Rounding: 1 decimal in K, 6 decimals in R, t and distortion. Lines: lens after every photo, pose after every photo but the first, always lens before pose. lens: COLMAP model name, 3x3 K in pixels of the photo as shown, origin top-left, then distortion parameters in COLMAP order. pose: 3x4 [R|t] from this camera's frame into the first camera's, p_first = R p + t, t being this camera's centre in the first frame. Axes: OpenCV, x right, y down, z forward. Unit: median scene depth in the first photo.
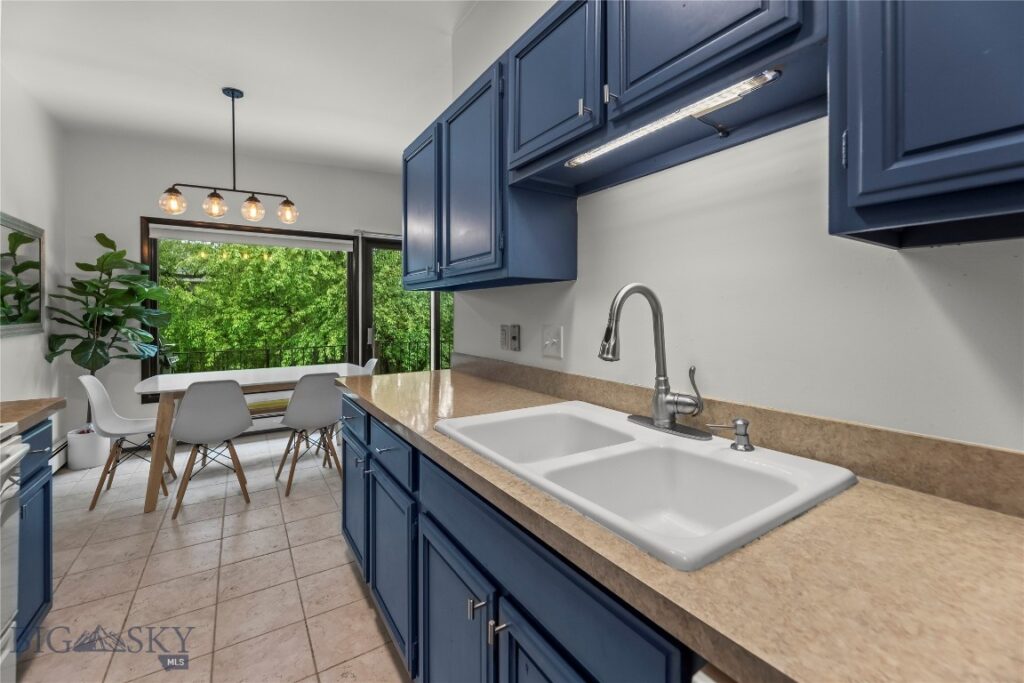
lens RADIAL K [[415.5, 0, 514.0], [0, 415.5, 311.0], [0, 0, 1]] dist [-0.003791, 0.000018]
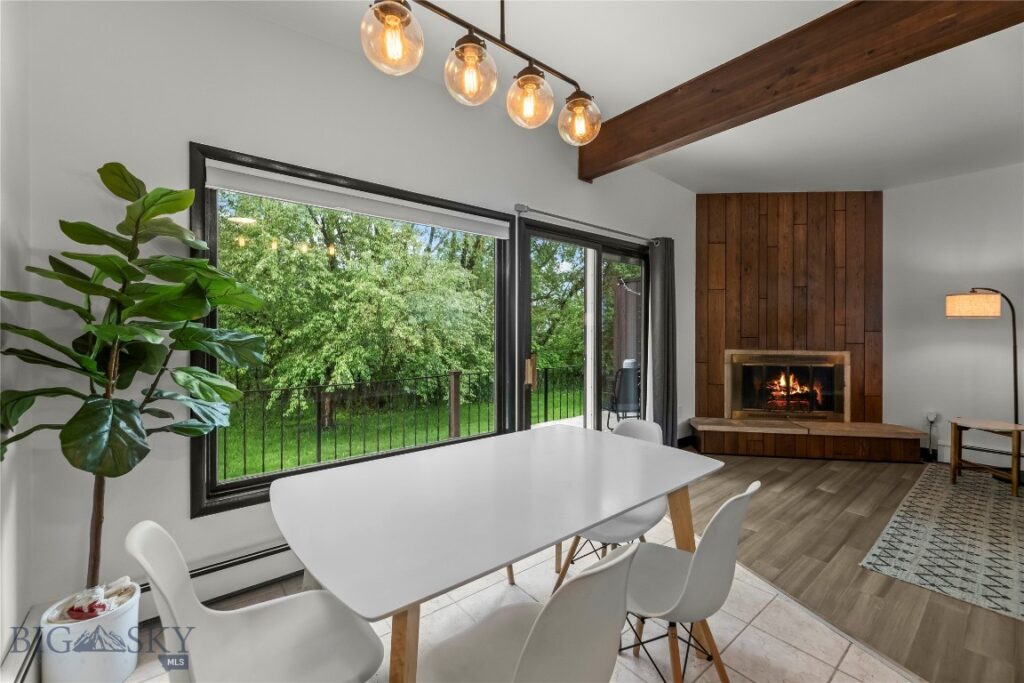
lens RADIAL K [[415.5, 0, 510.9], [0, 415.5, 331.8], [0, 0, 1]] dist [-0.003791, 0.000018]
pose [[0.995949, 0.006279, 0.089705, -0.578354], [-0.006484, 0.999977, 0.001997, -0.003624], [-0.089690, -0.002570, 0.995966, 0.484729]]
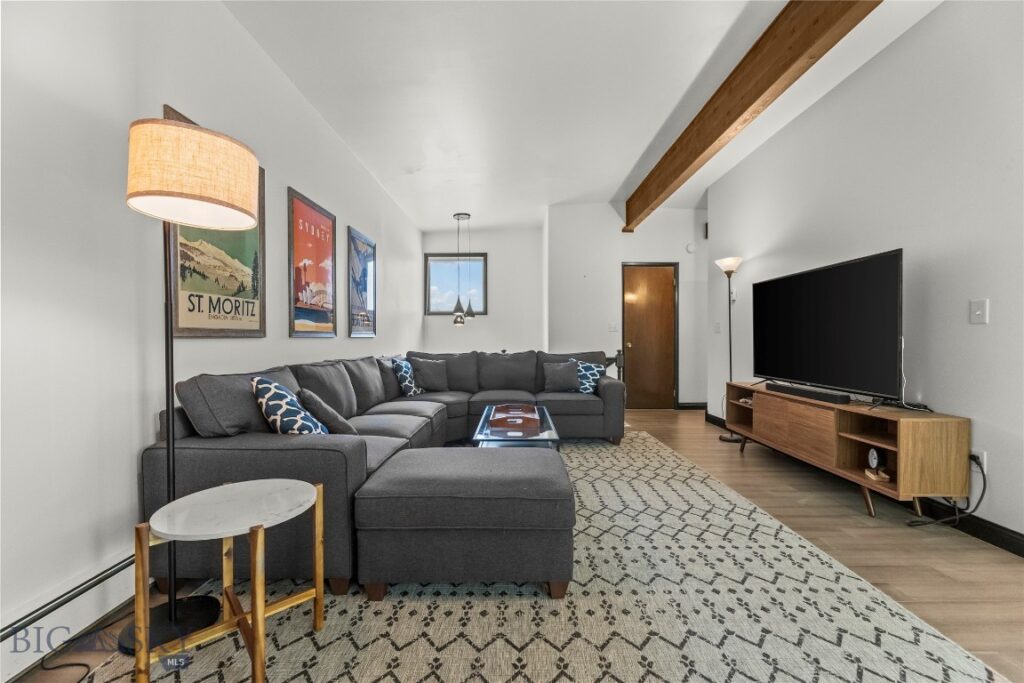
lens RADIAL K [[415.5, 0, 509.7], [0, 415.5, 342.9], [0, 0, 1]] dist [-0.003791, 0.000018]
pose [[-0.828041, 0.000010, 0.560667, 0.190964], [0.004023, 0.999974, 0.005924, 0.060197], [-0.560653, 0.007161, -0.828020, 1.493974]]
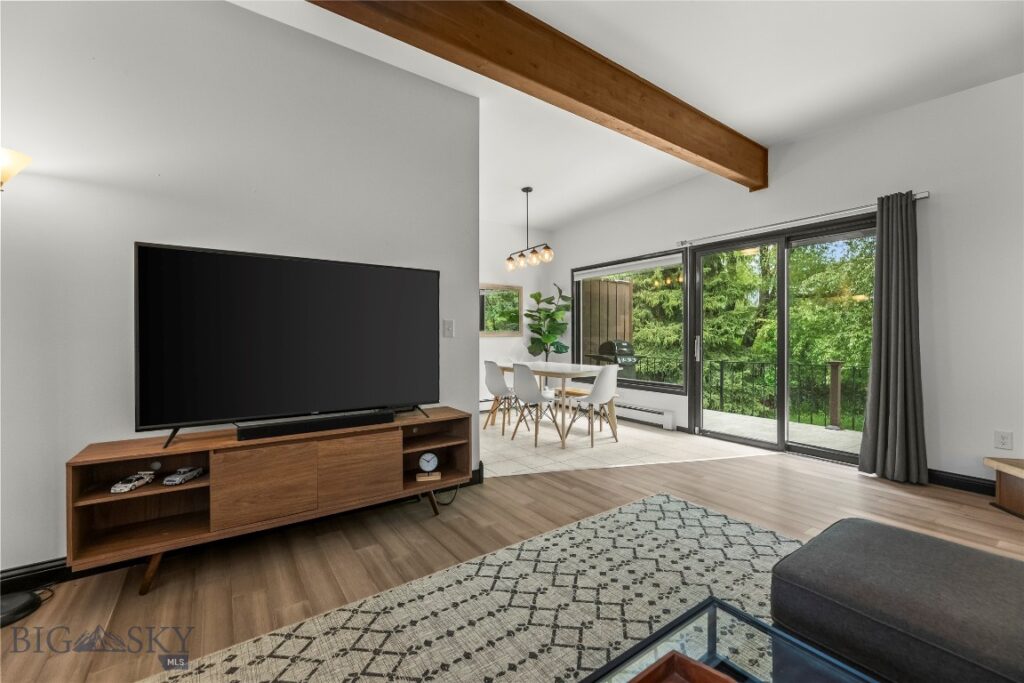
lens RADIAL K [[415.5, 0, 515.6], [0, 415.5, 340.2], [0, 0, 1]] dist [-0.003791, 0.000018]
pose [[0.035360, 0.013960, -0.999277, 0.790702], [0.003004, 0.999896, 0.014075, 0.035070], [0.999370, -0.003500, 0.035314, 0.739386]]
